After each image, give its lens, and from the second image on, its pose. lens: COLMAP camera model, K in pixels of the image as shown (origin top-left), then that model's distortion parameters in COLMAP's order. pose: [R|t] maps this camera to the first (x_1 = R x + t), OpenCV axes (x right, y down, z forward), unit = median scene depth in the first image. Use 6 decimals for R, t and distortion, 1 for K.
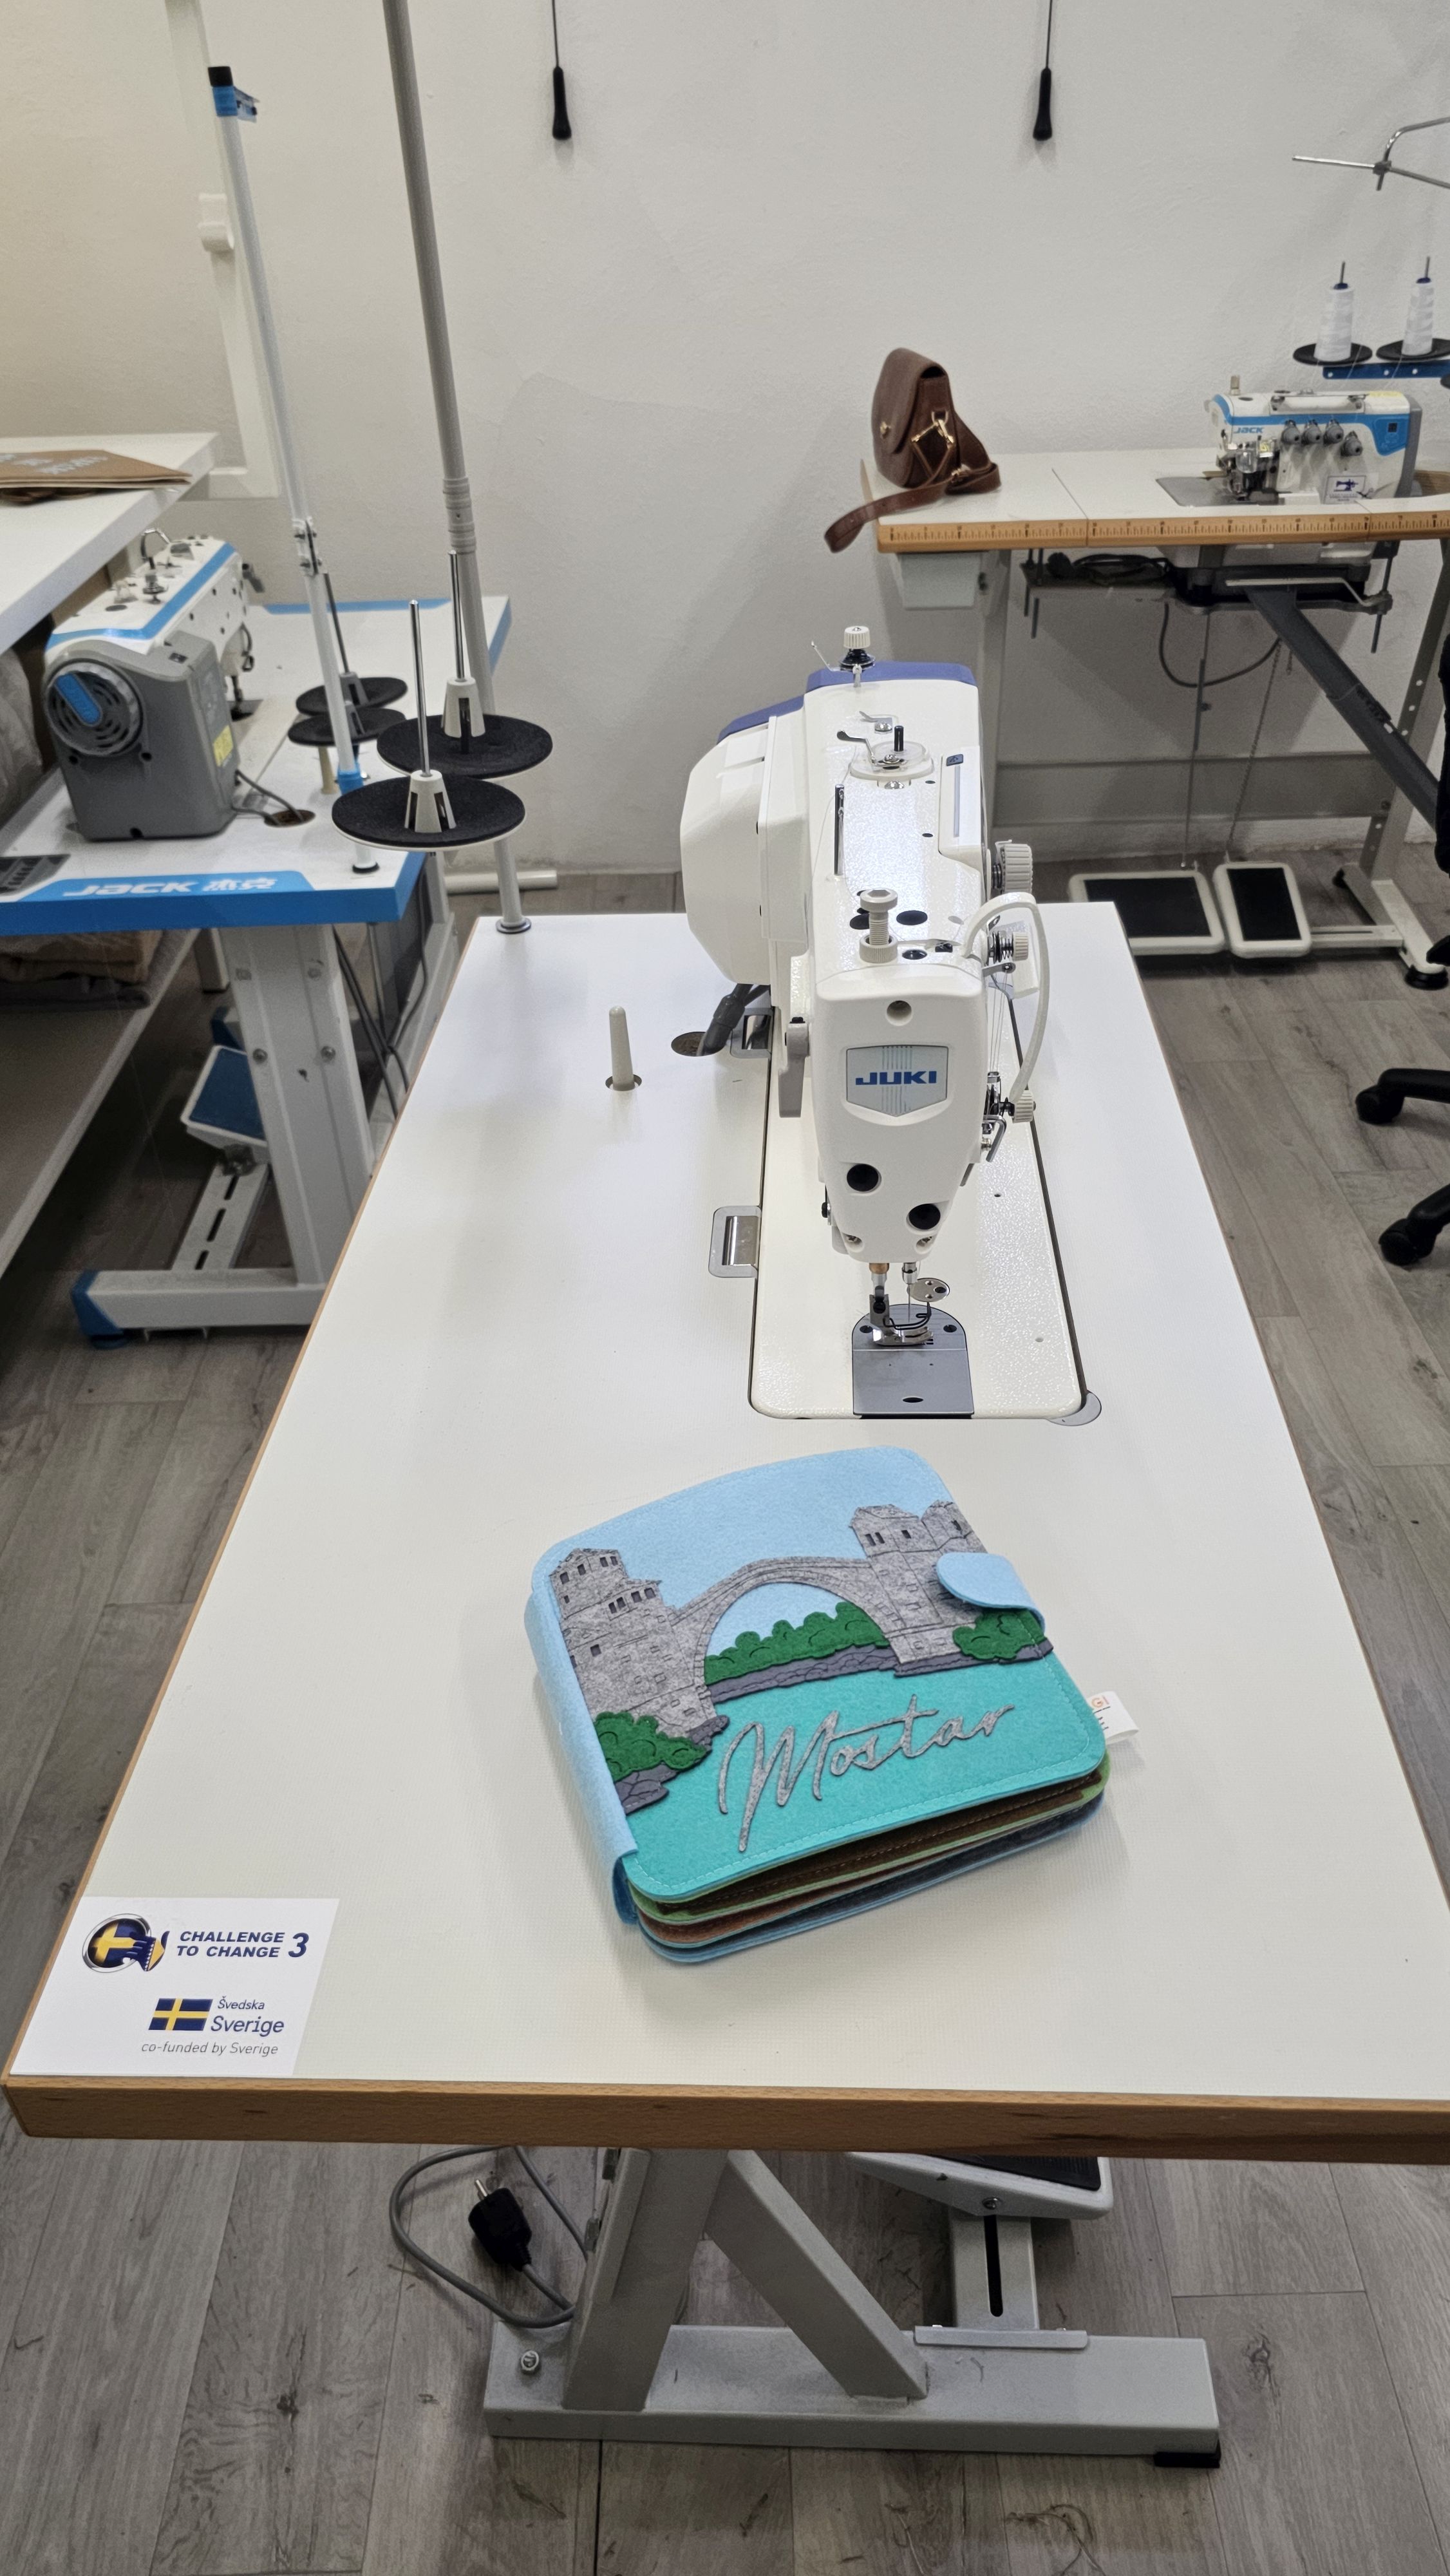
lens RADIAL K [[1748.7, 0, 736.4], [0, 1748.7, 1275.1], [0, 0, 1]] dist [0.043194, -0.043725]
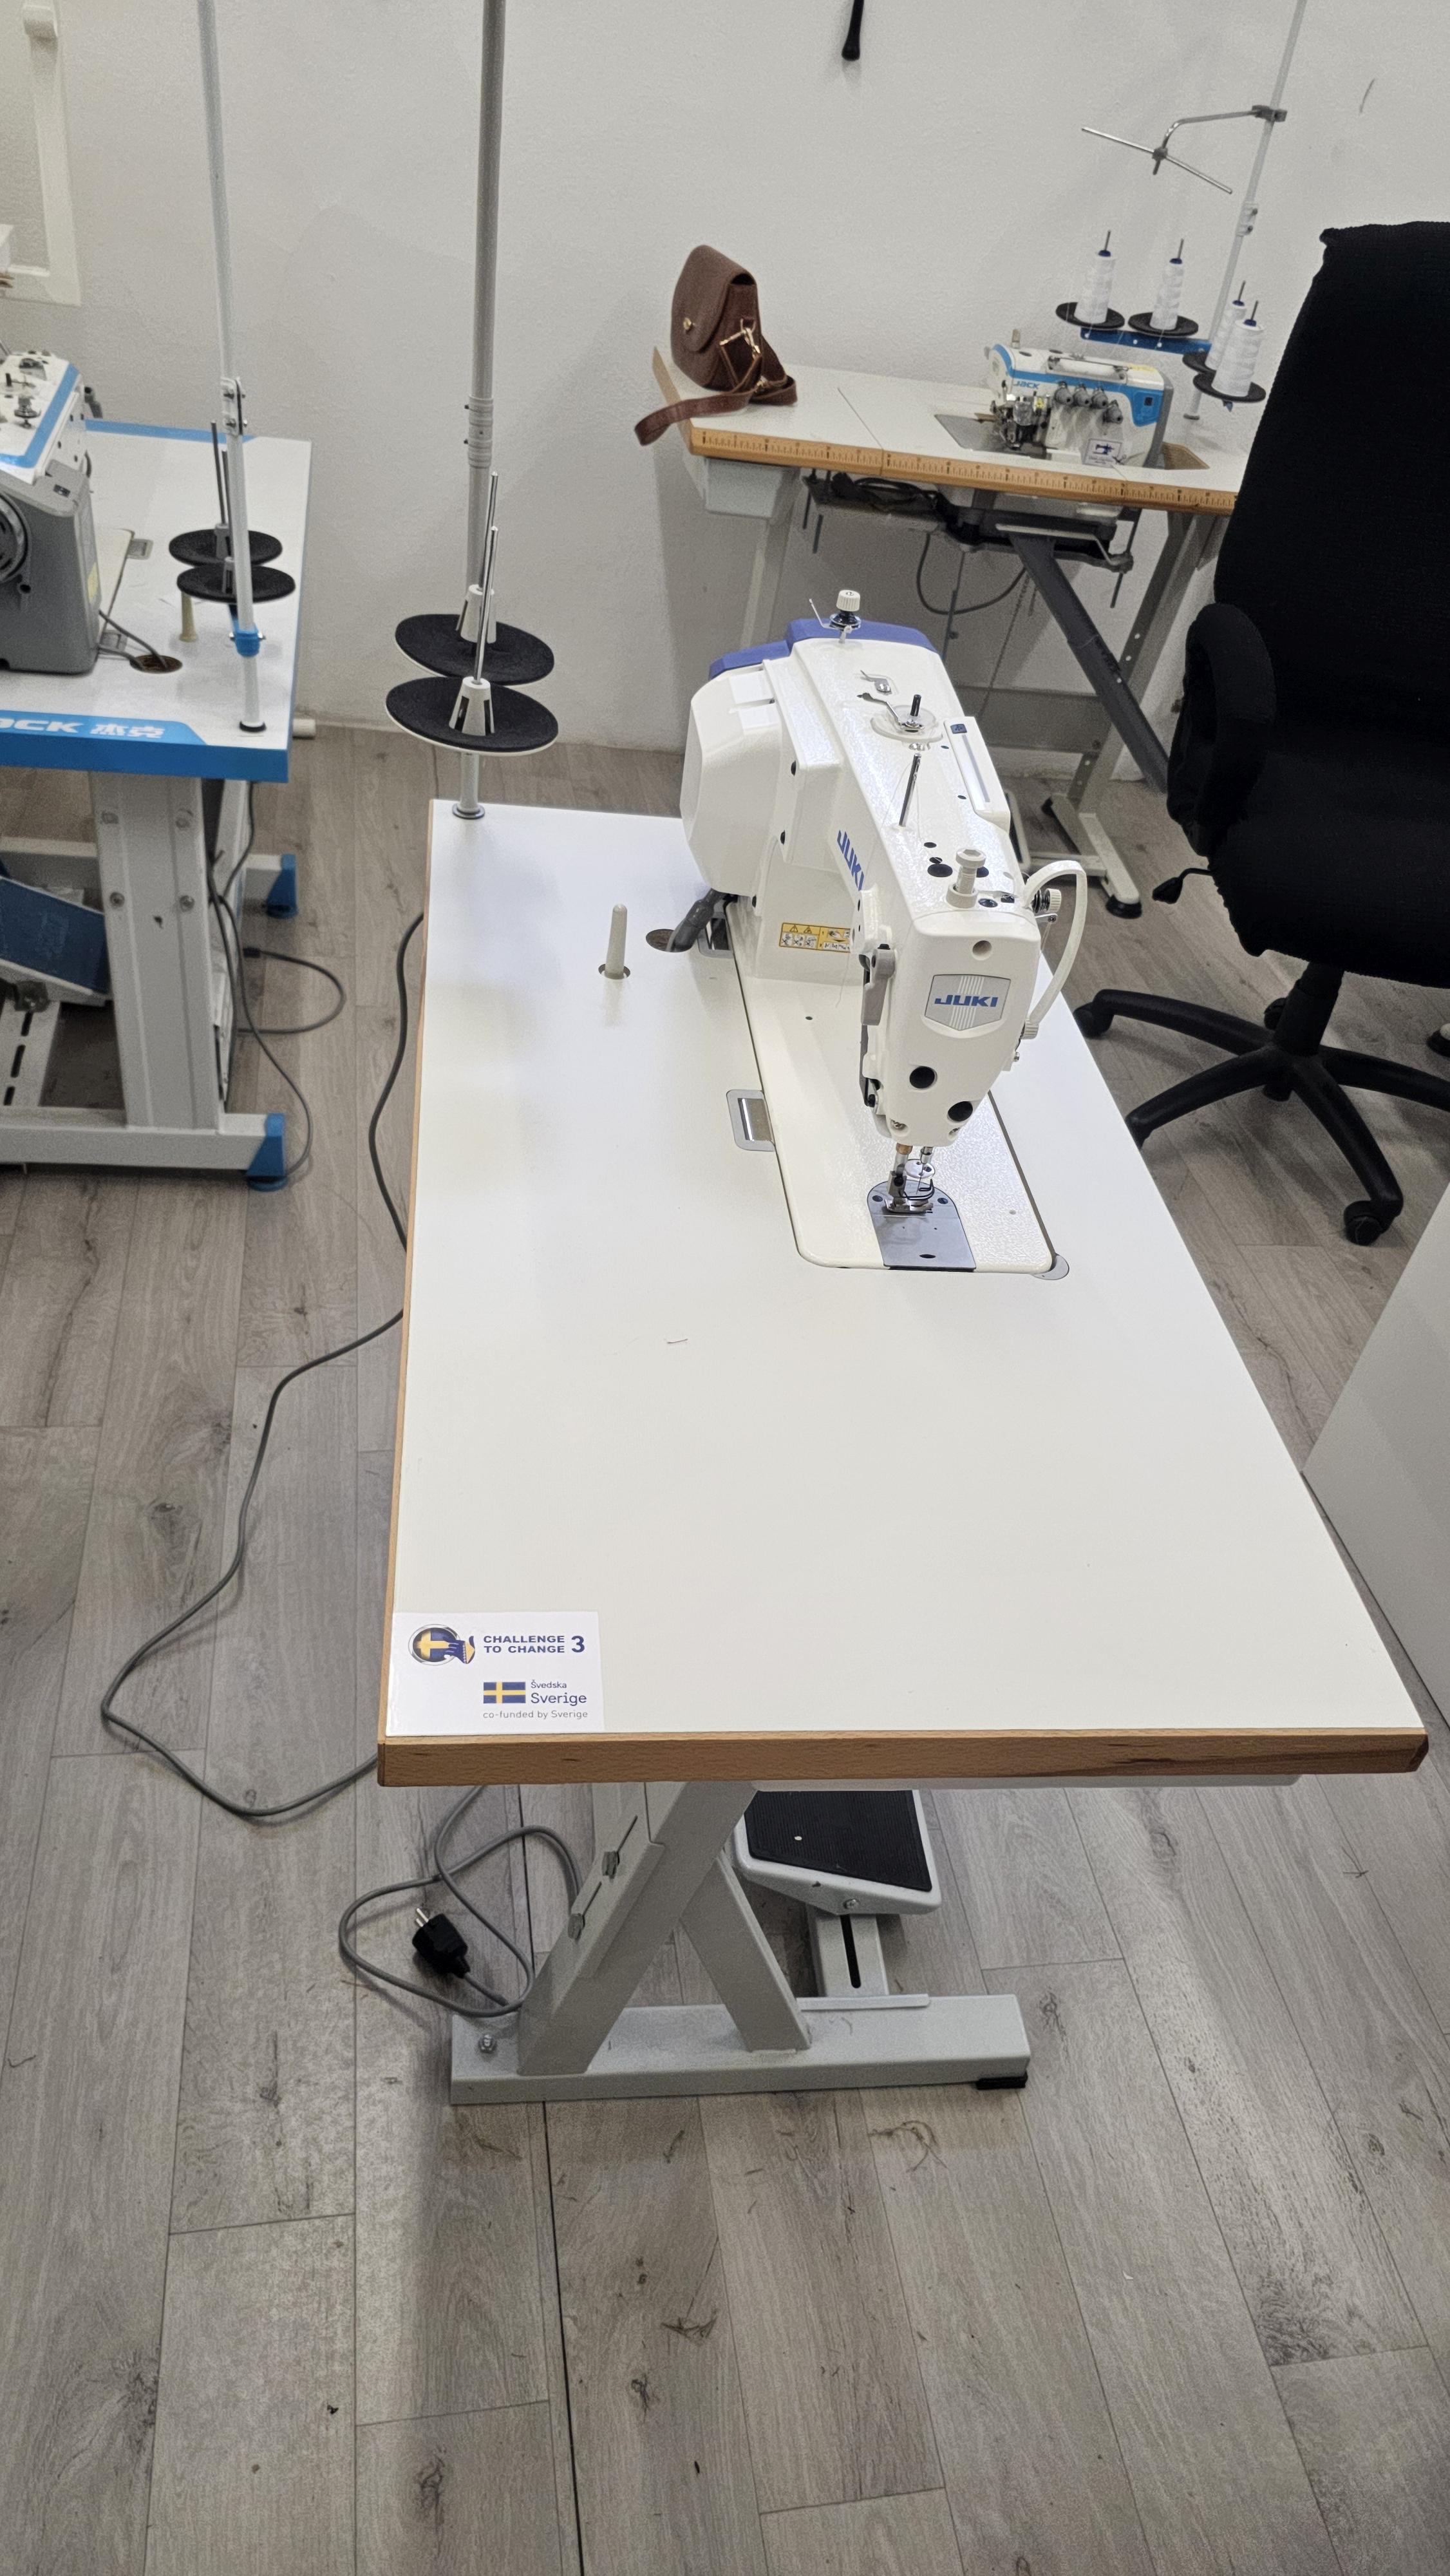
lens RADIAL K [[1738.9, 0, 727.3], [0, 1738.9, 1304.4], [0, 0, 1]] dist [0.041154, -0.040643]
pose [[0.975478, 0.033546, 0.217528, -0.201023], [-0.053264, 0.994920, 0.085428, 0.004689], [-0.213557, -0.094919, 0.972308, -0.124114]]
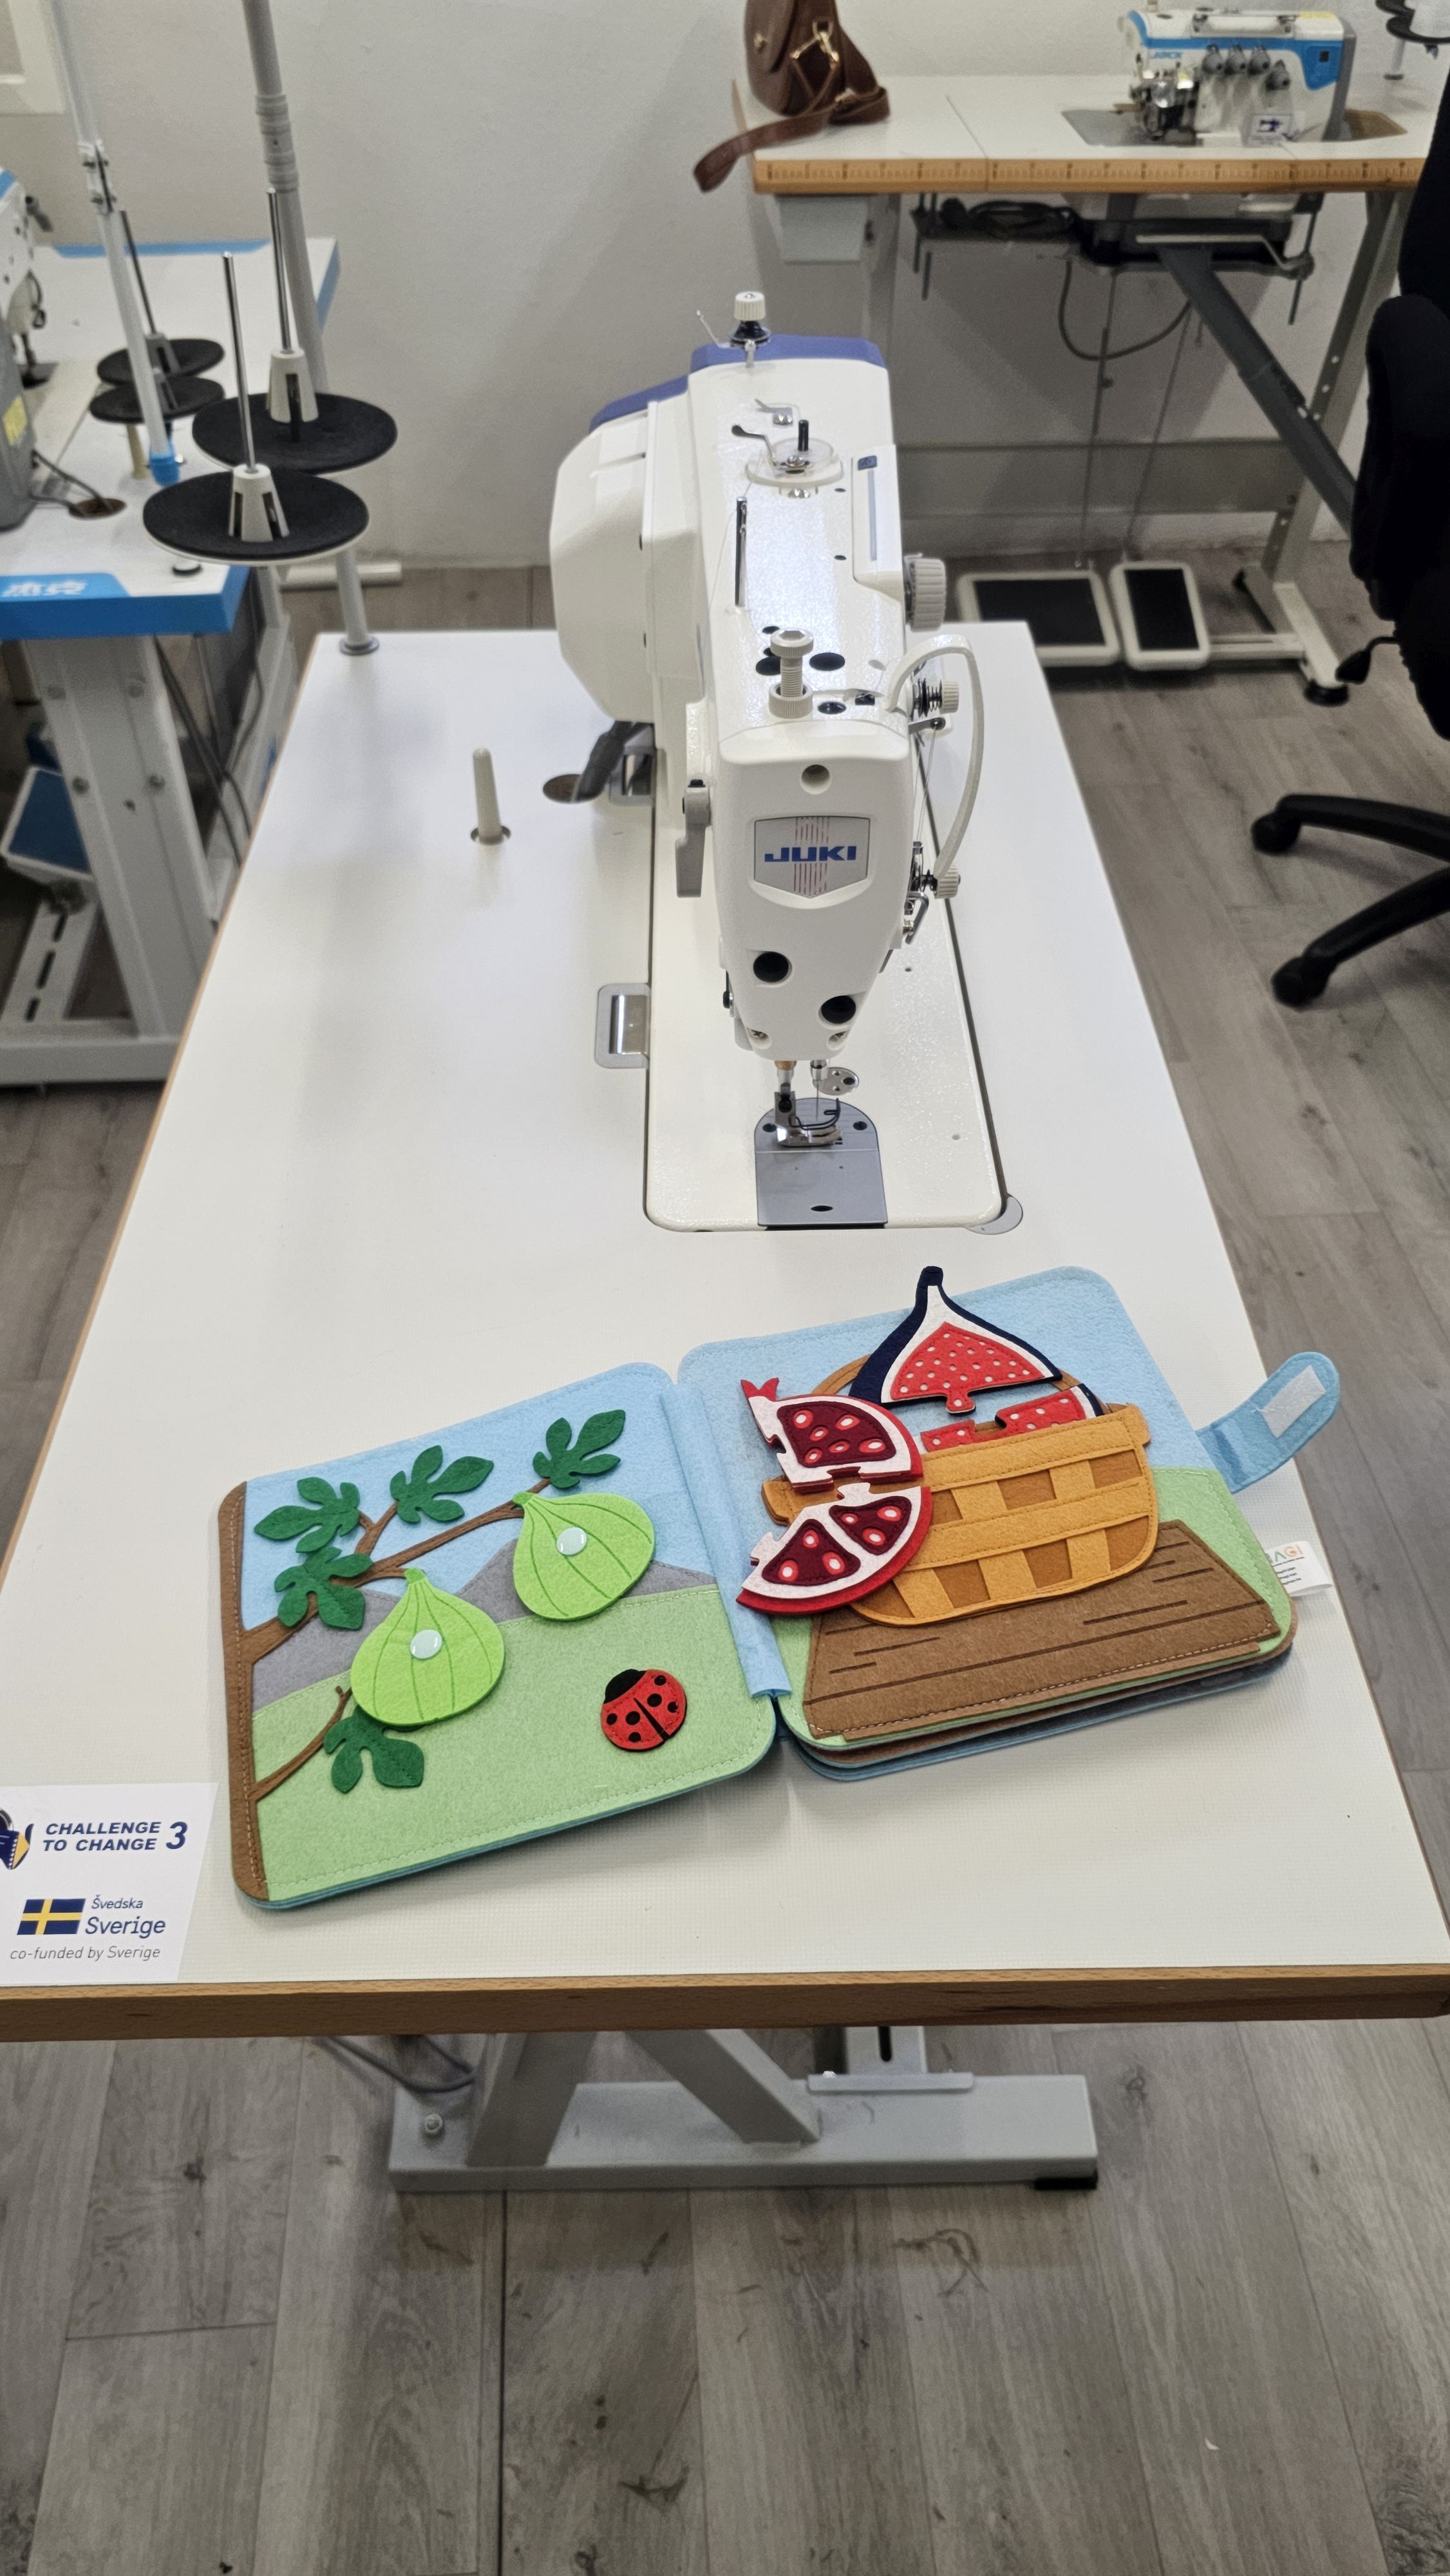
lens RADIAL K [[1761.2, 0, 705.2], [0, 1761.2, 1289.4], [0, 0, 1]] dist [0.029233, -0.030594]
pose [[0.998183, -0.016570, 0.057937, -0.009567], [0.006750, 0.986146, 0.165741, -0.025580], [-0.059881, -0.165049, 0.984466, 0.053804]]
